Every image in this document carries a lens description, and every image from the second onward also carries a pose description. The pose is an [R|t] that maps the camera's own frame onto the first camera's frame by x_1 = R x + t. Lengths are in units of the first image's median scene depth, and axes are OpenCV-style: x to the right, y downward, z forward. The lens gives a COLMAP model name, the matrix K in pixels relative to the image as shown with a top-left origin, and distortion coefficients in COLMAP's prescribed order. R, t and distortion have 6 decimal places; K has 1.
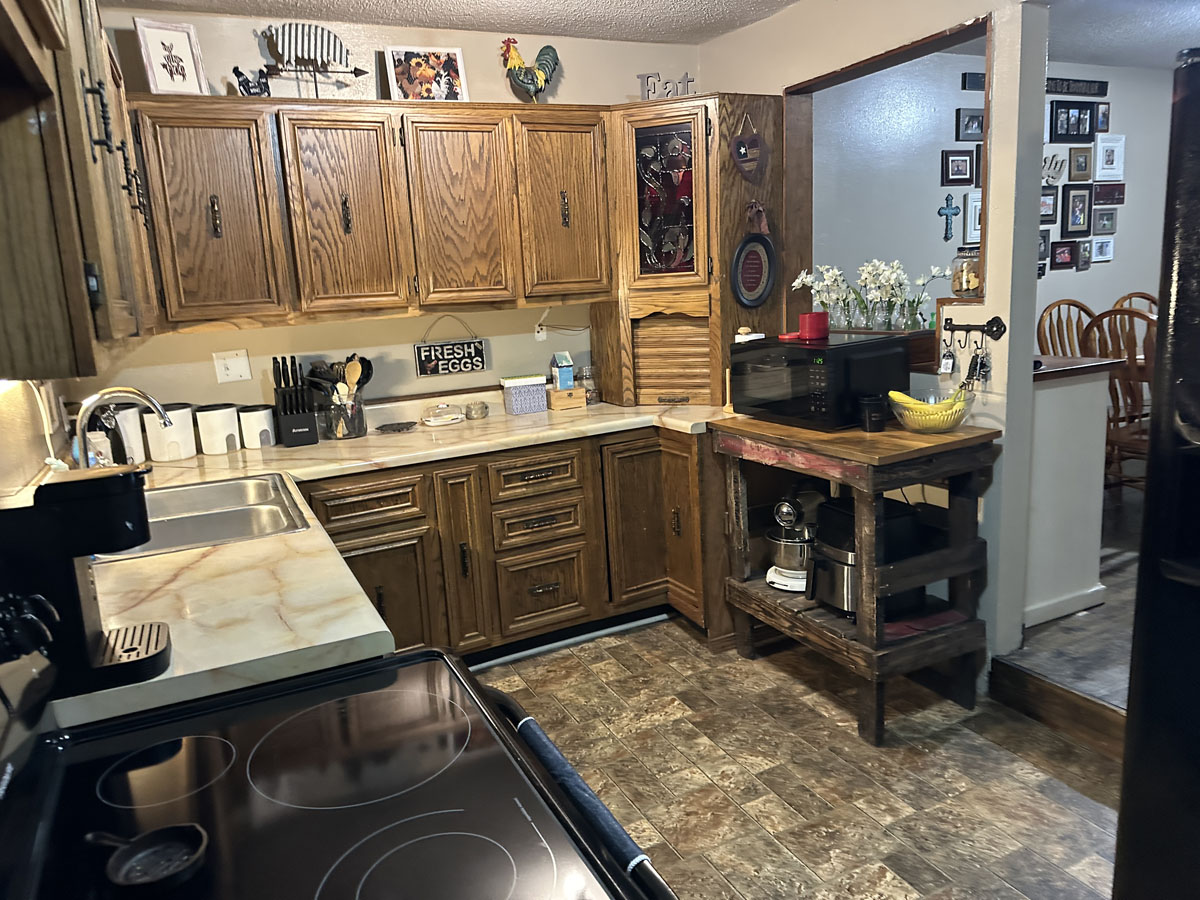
lens RADIAL K [[836.5, 0, 607.6], [0, 836.5, 443.9], [0, 0, 1]] dist [0.051242, -0.072212]
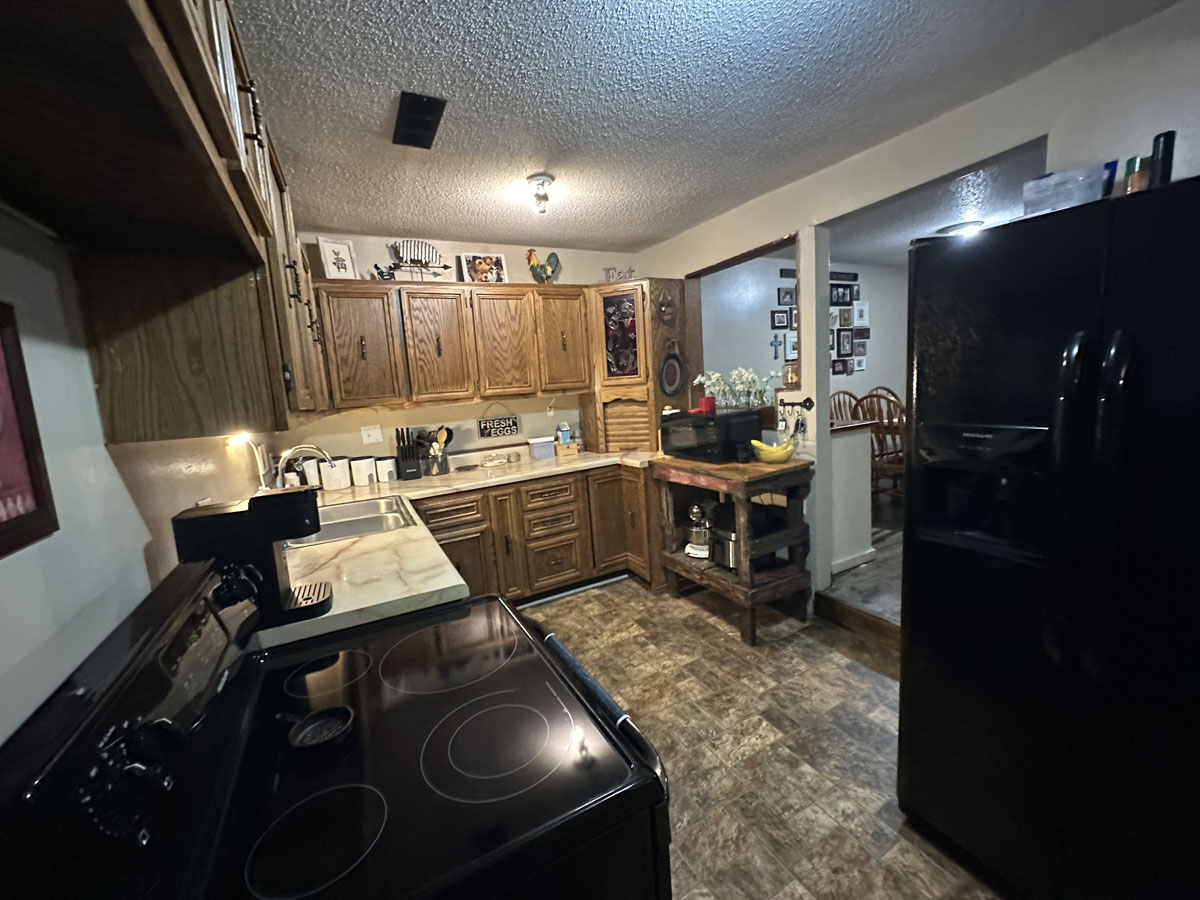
lens RADIAL K [[477.6, 0, 604.5], [0, 477.6, 449.5], [0, 0, 1]] dist [-0.008858, 0.000913]
pose [[0.999164, -0.019698, 0.035823, -0.006600], [0.021877, 0.997869, -0.061474, 0.009800], [-0.034536, 0.062206, 0.997466, 0.015899]]
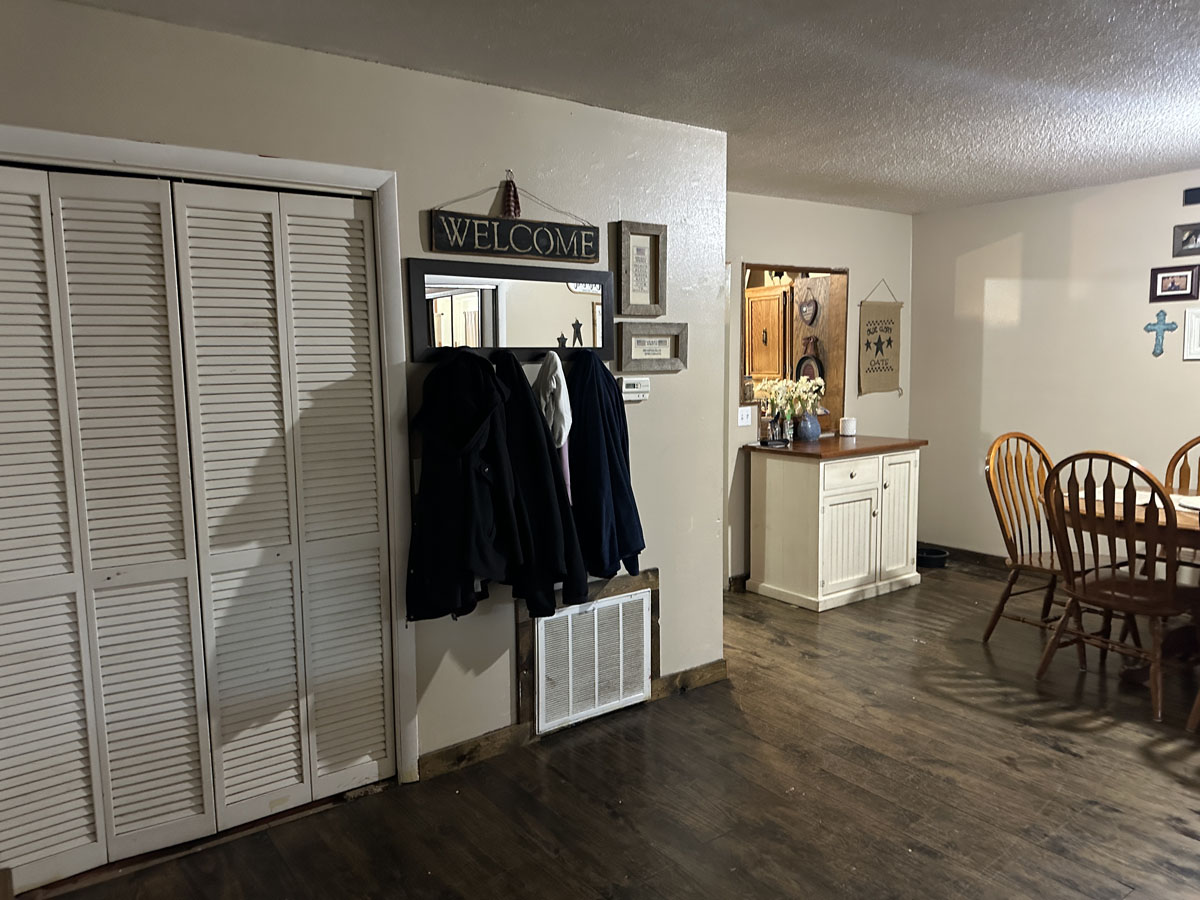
lens RADIAL K [[836.5, 0, 574.3], [0, 836.5, 450.4], [0, 0, 1]] dist [0.051242, -0.072212]
pose [[0.141601, 0.163833, -0.976272, 2.411846], [-0.185563, 0.973121, 0.136390, -0.263432], [0.972376, 0.161847, 0.168197, 0.345995]]
